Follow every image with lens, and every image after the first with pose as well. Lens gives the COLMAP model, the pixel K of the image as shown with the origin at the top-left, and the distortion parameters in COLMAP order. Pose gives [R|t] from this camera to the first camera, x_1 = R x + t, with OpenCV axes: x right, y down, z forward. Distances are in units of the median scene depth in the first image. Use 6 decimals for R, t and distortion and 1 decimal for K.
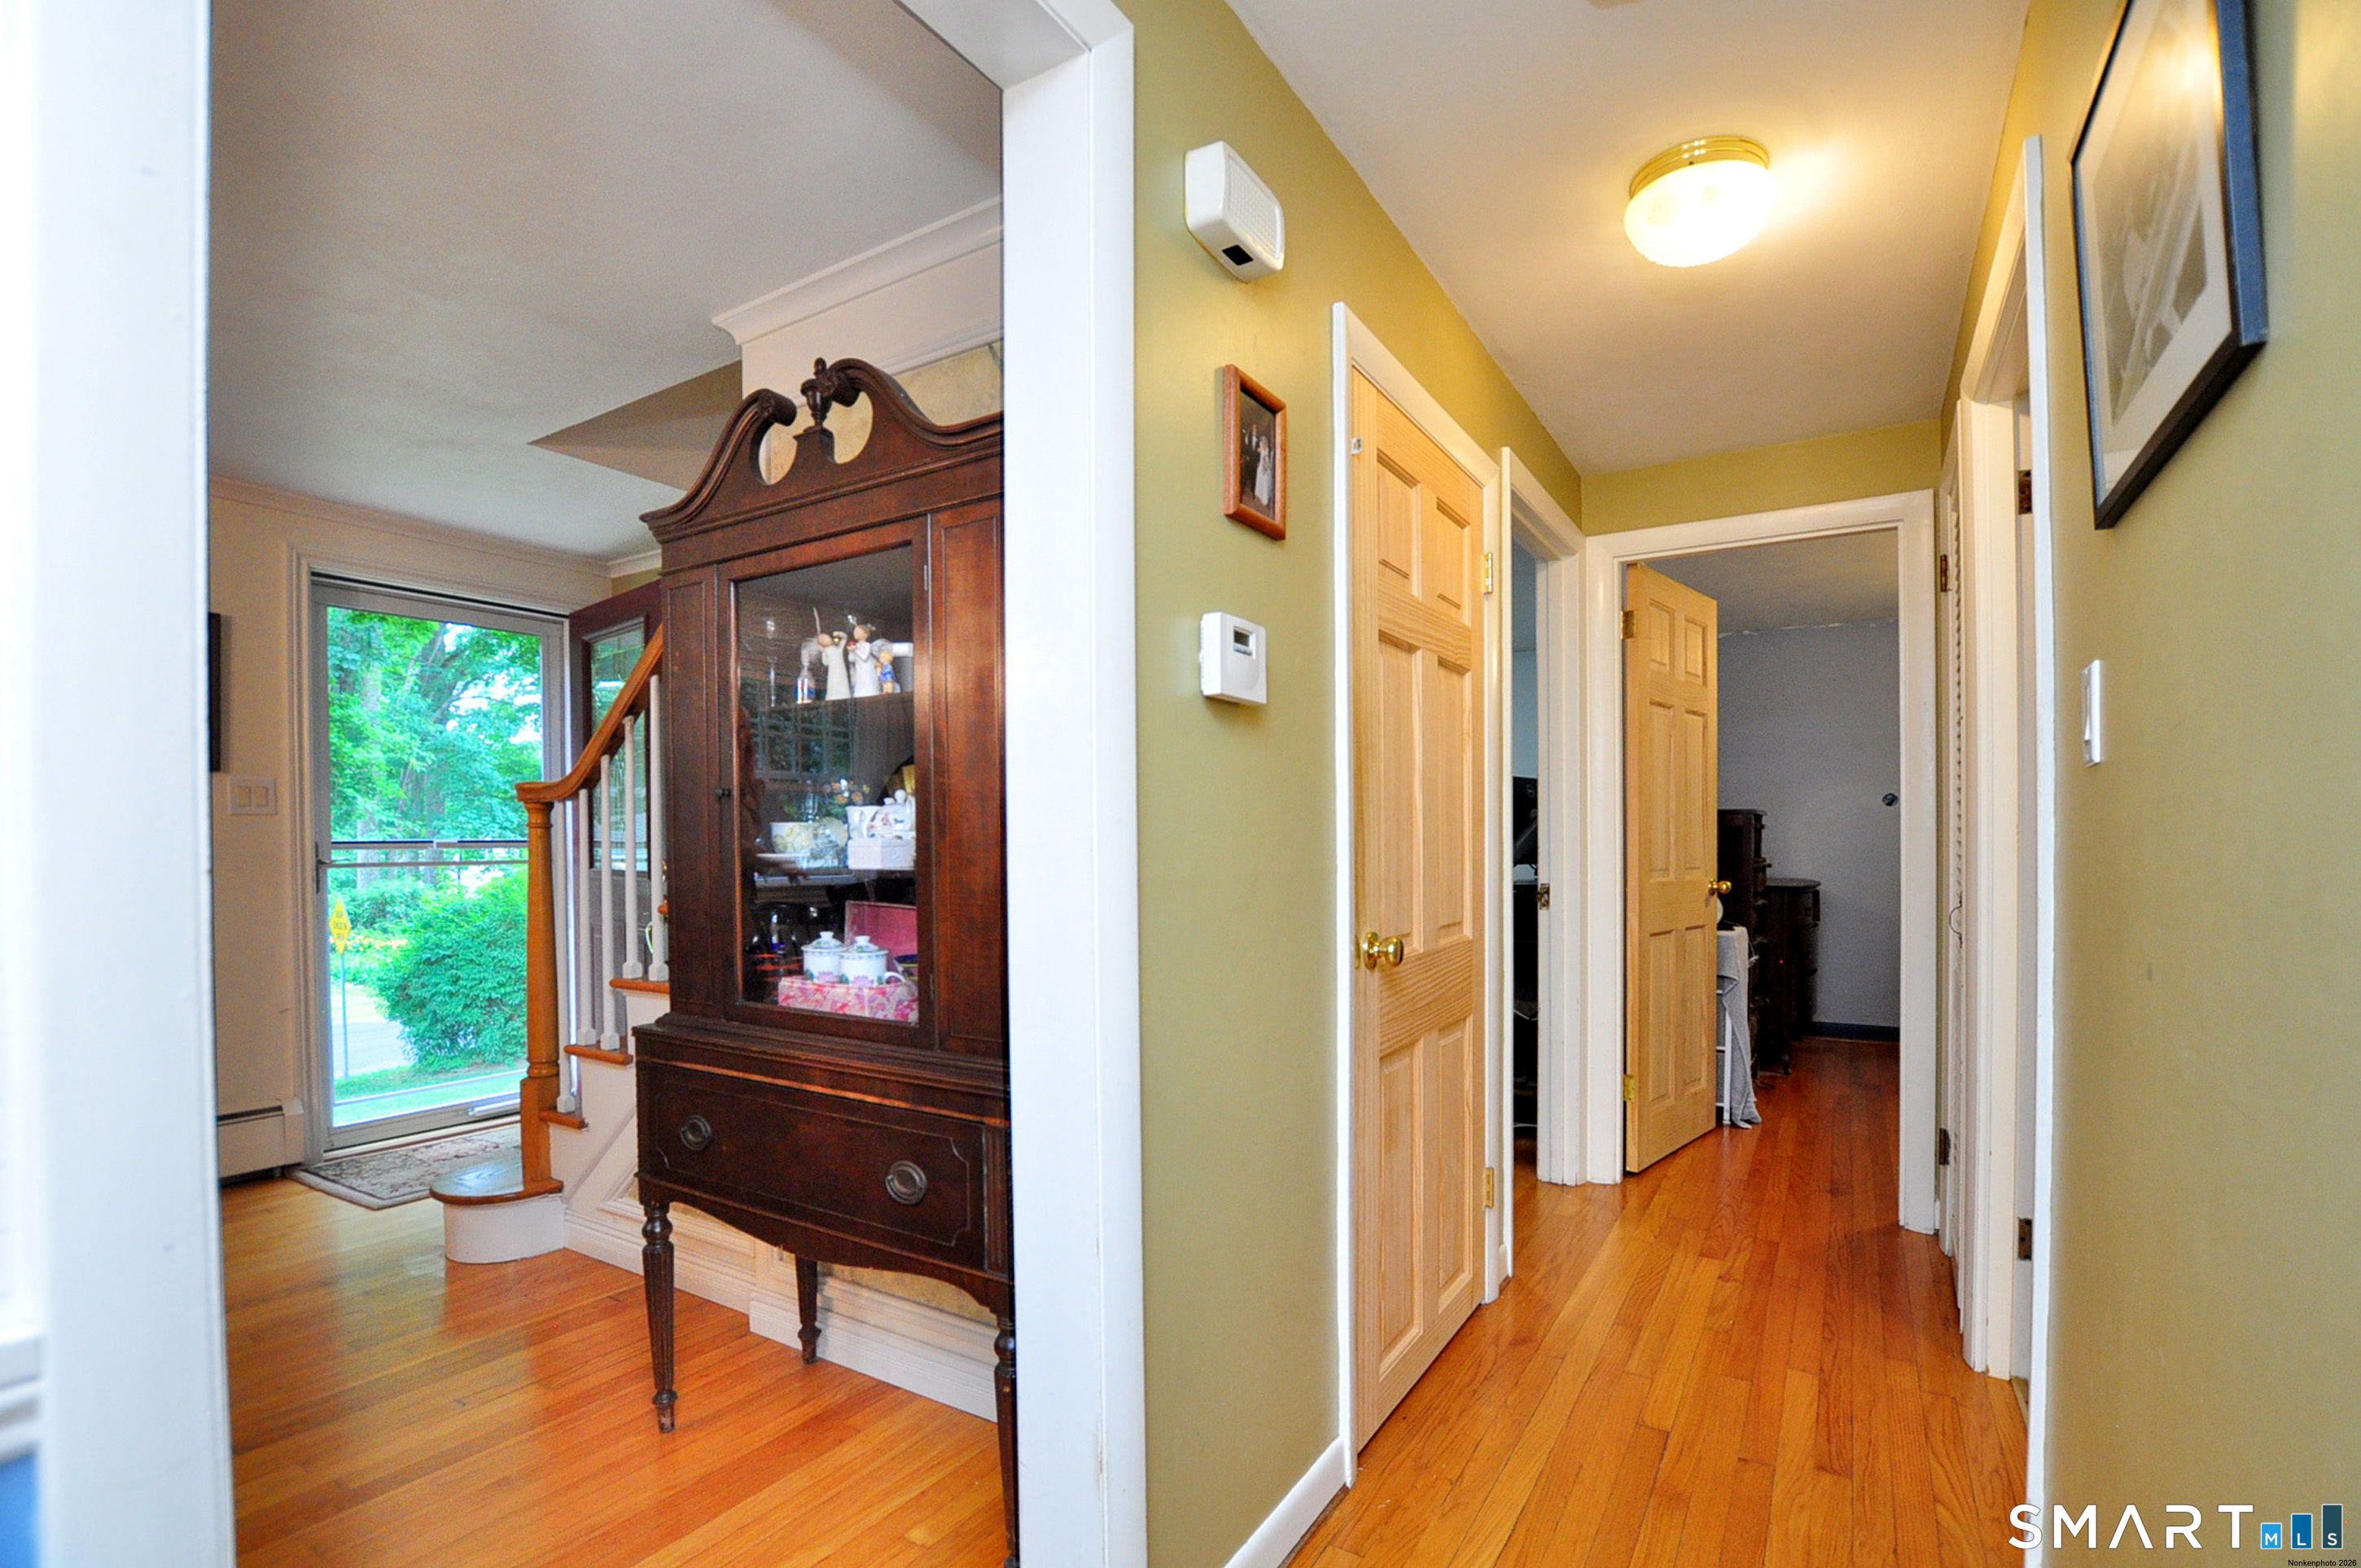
lens RADIAL K [[1047.8, 0, 1206.7], [0, 1047.8, 785.6], [0, 0, 1]] dist [-0.027002, 0.000498]
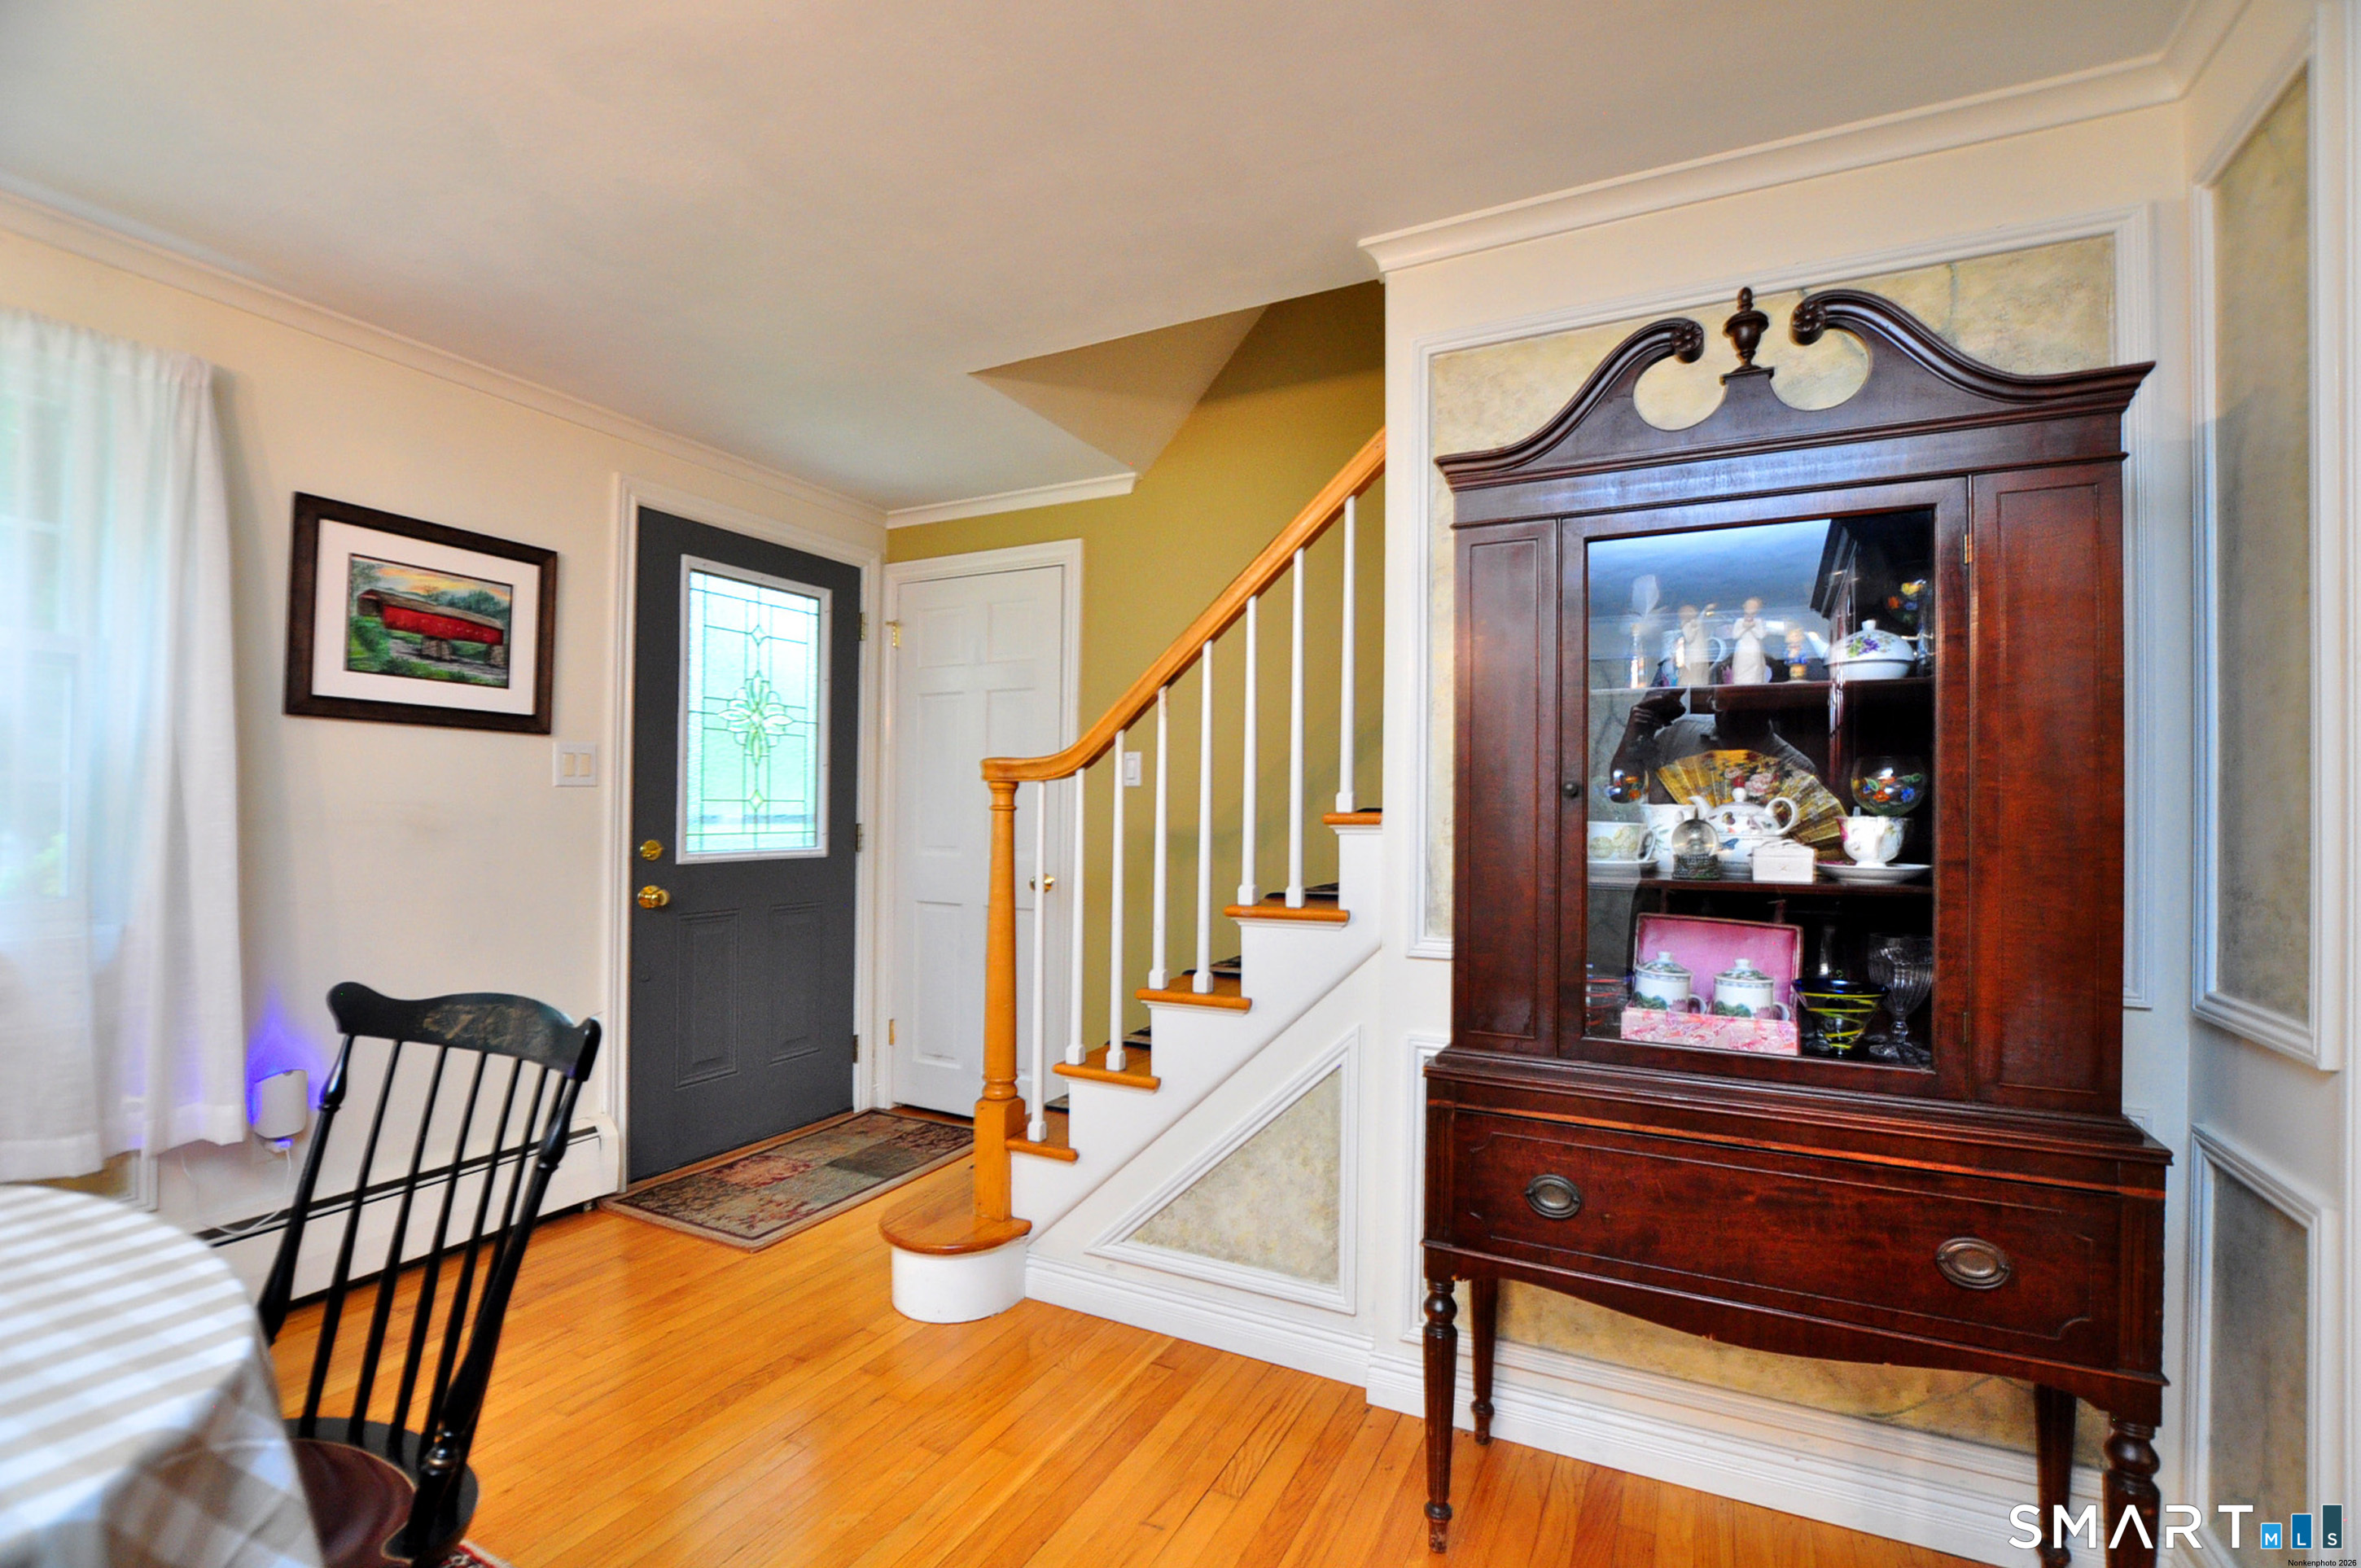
lens RADIAL K [[1036.7, 0, 1175.5], [0, 1036.7, 741.6], [0, 0, 1]] dist [-0.001741, -0.000128]
pose [[0.997711, 0.024609, 0.062991, -0.808169], [-0.023436, 0.999539, -0.019295, -0.005603], [-0.063437, 0.017774, 0.997828, 0.167439]]
